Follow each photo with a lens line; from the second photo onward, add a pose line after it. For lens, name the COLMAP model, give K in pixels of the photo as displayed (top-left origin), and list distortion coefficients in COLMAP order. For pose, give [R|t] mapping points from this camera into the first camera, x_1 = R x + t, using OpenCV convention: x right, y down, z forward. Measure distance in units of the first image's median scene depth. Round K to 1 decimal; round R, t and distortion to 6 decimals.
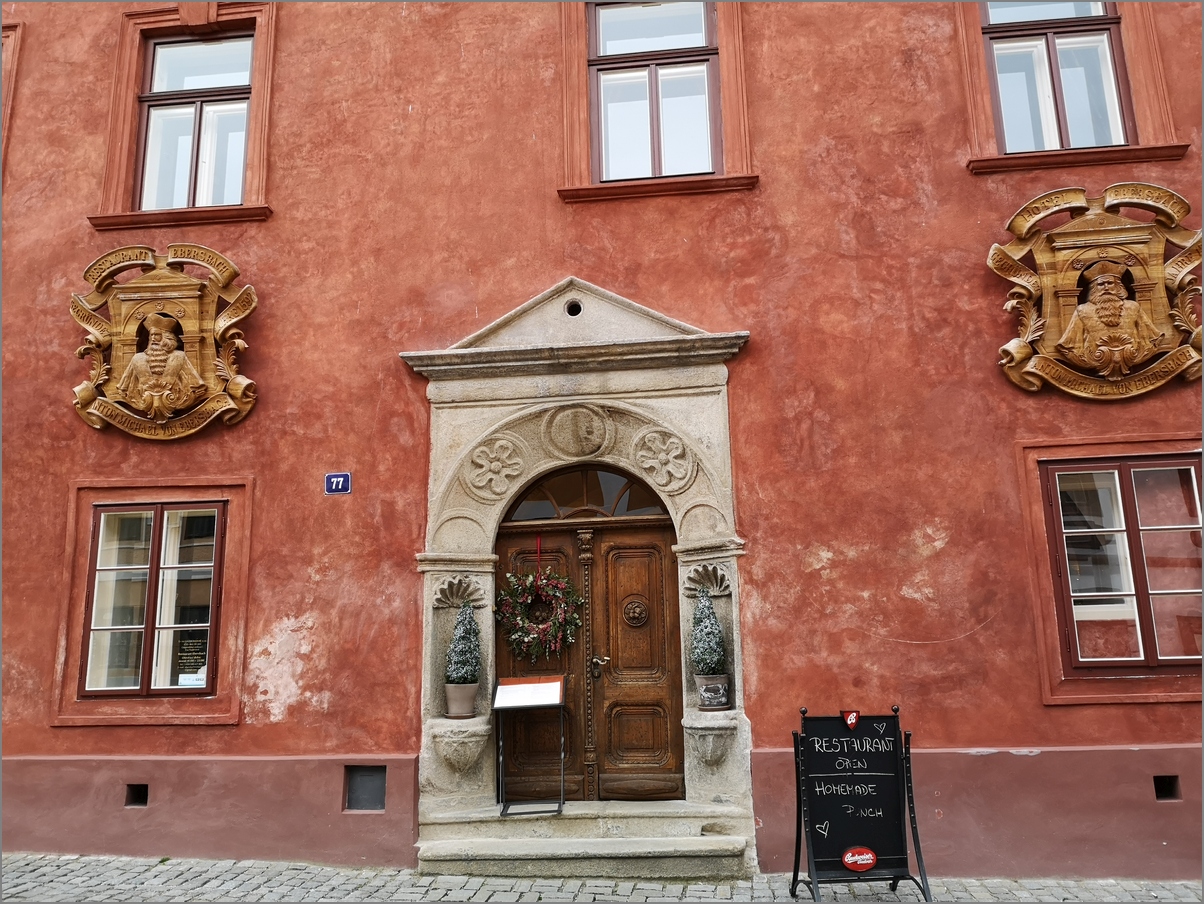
lens RADIAL K [[944.9, 0, 604.1], [0, 944.9, 448.8], [0, 0, 1]] dist [0.039825, -0.067847]
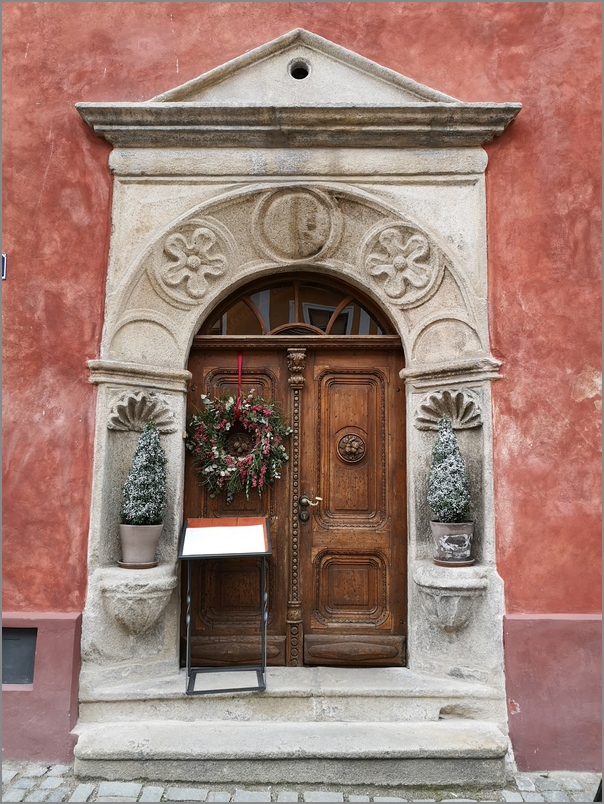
lens RADIAL K [[631.0, 0, 304.2], [0, 631.0, 400.6], [0, 0, 1]] dist [0.039825, -0.067847]
pose [[0.993772, 0.046328, 0.101349, -0.071648], [-0.052012, 0.997176, 0.054179, 0.105718], [-0.098553, -0.059112, 0.993375, 0.453920]]
